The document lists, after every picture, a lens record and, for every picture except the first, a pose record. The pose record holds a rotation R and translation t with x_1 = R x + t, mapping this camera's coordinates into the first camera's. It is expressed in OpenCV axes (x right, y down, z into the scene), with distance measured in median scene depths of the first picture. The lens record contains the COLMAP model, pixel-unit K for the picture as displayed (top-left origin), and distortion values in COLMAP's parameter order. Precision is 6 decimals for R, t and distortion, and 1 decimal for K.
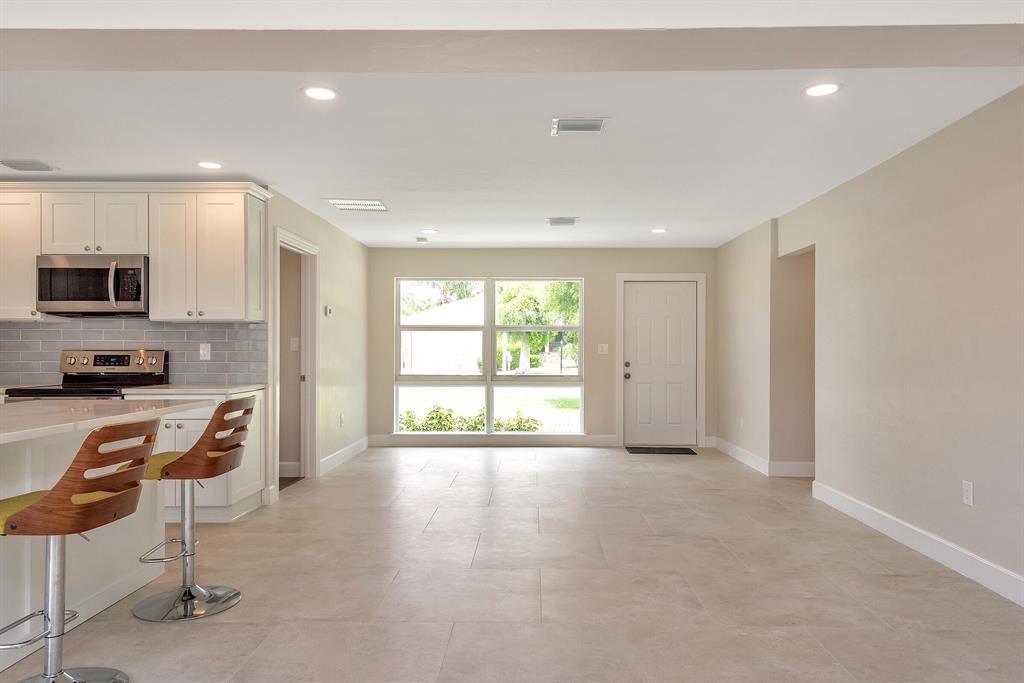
lens RADIAL K [[715.9, 0, 522.5], [0, 715.9, 347.3], [0, 0, 1]] dist [0.025853, -0.002652]
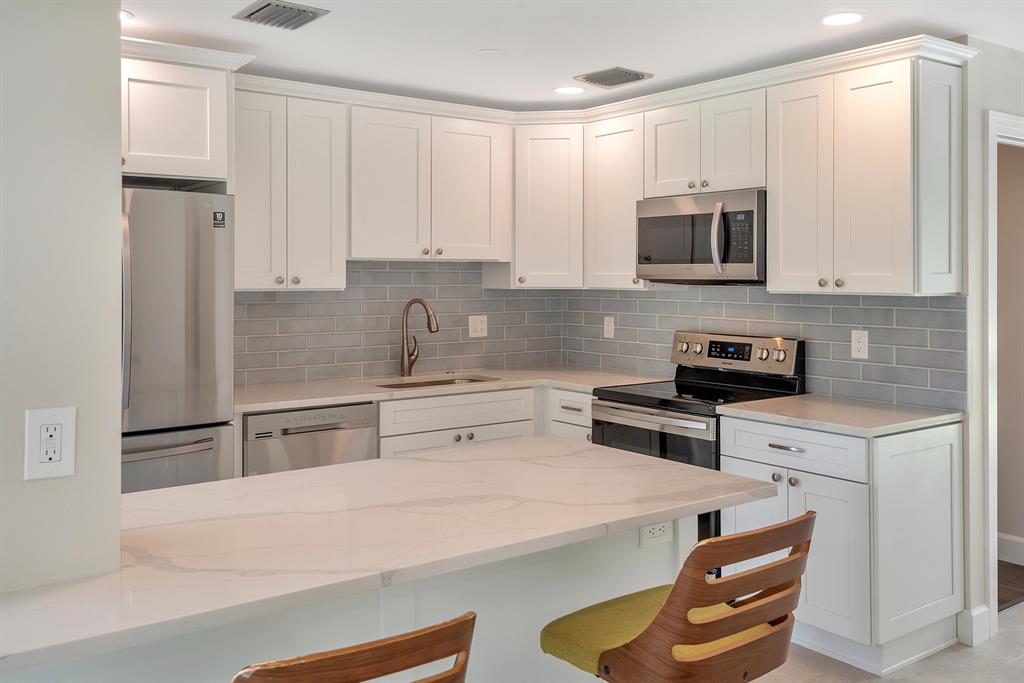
lens RADIAL K [[914.9, 0, 525.2], [0, 914.9, 271.4], [0, 0, 1]] dist [0.015474, 0.000080]
pose [[0.616699, -0.003449, -0.787191, -0.025852], [0.001232, 0.999993, -0.003416, -0.051046], [0.787198, 0.001136, 0.616700, 0.335703]]
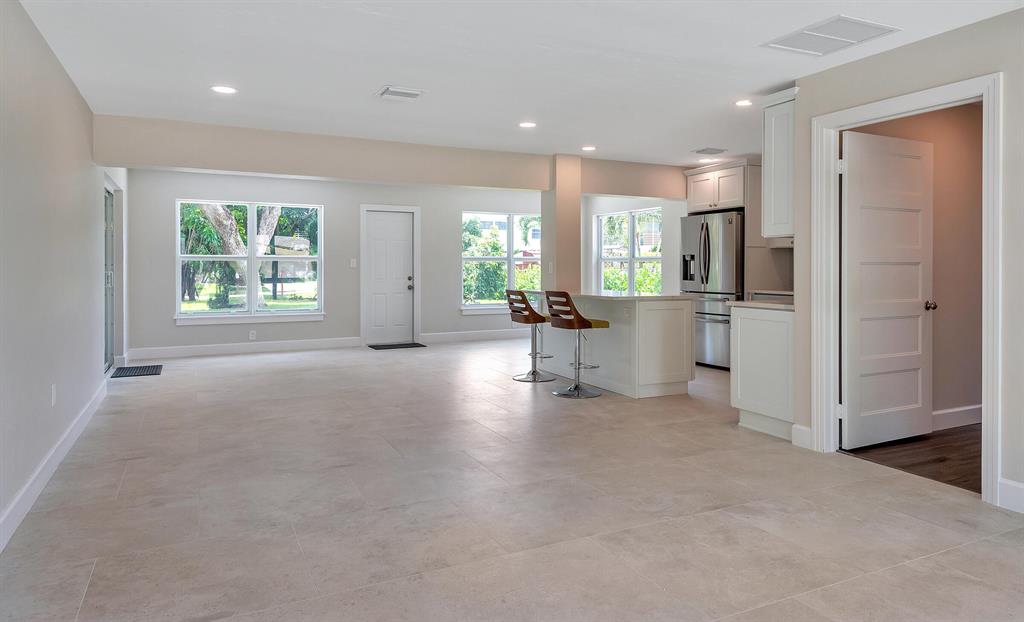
lens RADIAL K [[656.3, 0, 516.1], [0, 656.3, 267.5], [0, 0, 1]] dist [0.036167, -0.001363]
pose [[-0.891238, -0.001150, -0.453535, 0.318666], [-0.001051, 0.999999, -0.000469, 0.004631], [0.453535, 0.000059, -0.891239, 1.582403]]
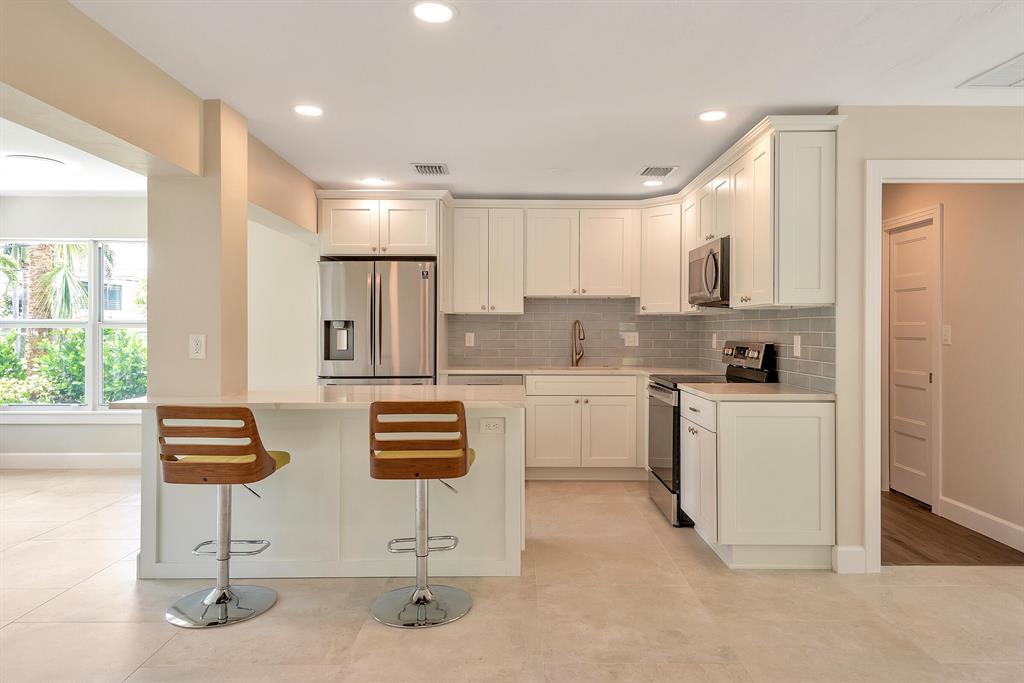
lens RADIAL K [[652.5, 0, 525.3], [0, 652.5, 327.8], [0, 0, 1]] dist [0.043186, -0.027186]
pose [[0.030504, -0.002296, -0.999532, 0.268112], [-0.000488, 0.999997, -0.002312, -0.011957], [0.999535, 0.000559, 0.030503, 0.690559]]
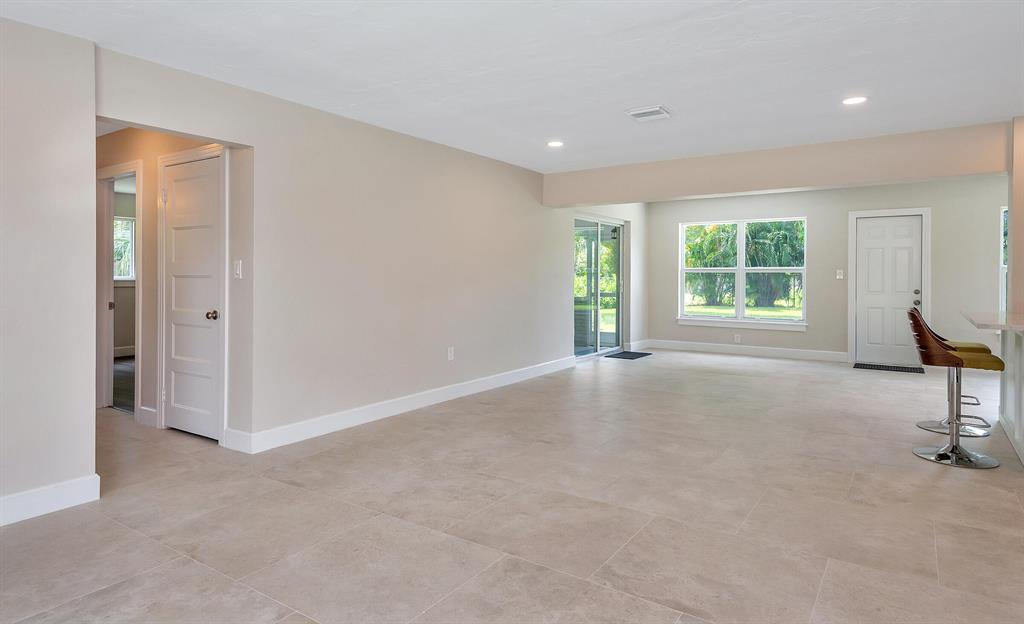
lens RADIAL K [[578.0, 0, 519.6], [0, 578.0, 278.1], [0, 0, 1]] dist [0.058862, -0.035808]
pose [[-0.838615, -0.005870, 0.544692, -0.235421], [-0.005461, 0.999982, 0.002369, 0.003079], [-0.544697, -0.000987, -0.838633, 1.515257]]
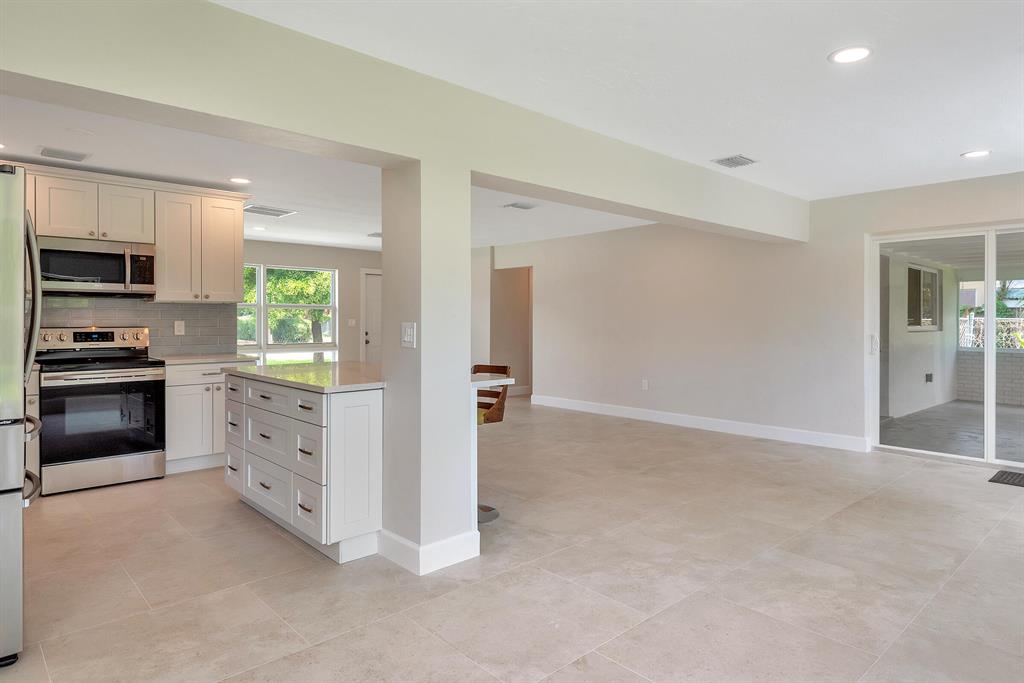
lens RADIAL K [[607.9, 0, 526.5], [0, 607.9, 313.0], [0, 0, 1]] dist [0.035778, -0.024585]
pose [[0.717238, 0.007961, 0.696783, -0.741246], [-0.002418, 0.999957, -0.008935, -0.010672], [-0.696824, 0.004724, 0.717227, -0.110589]]
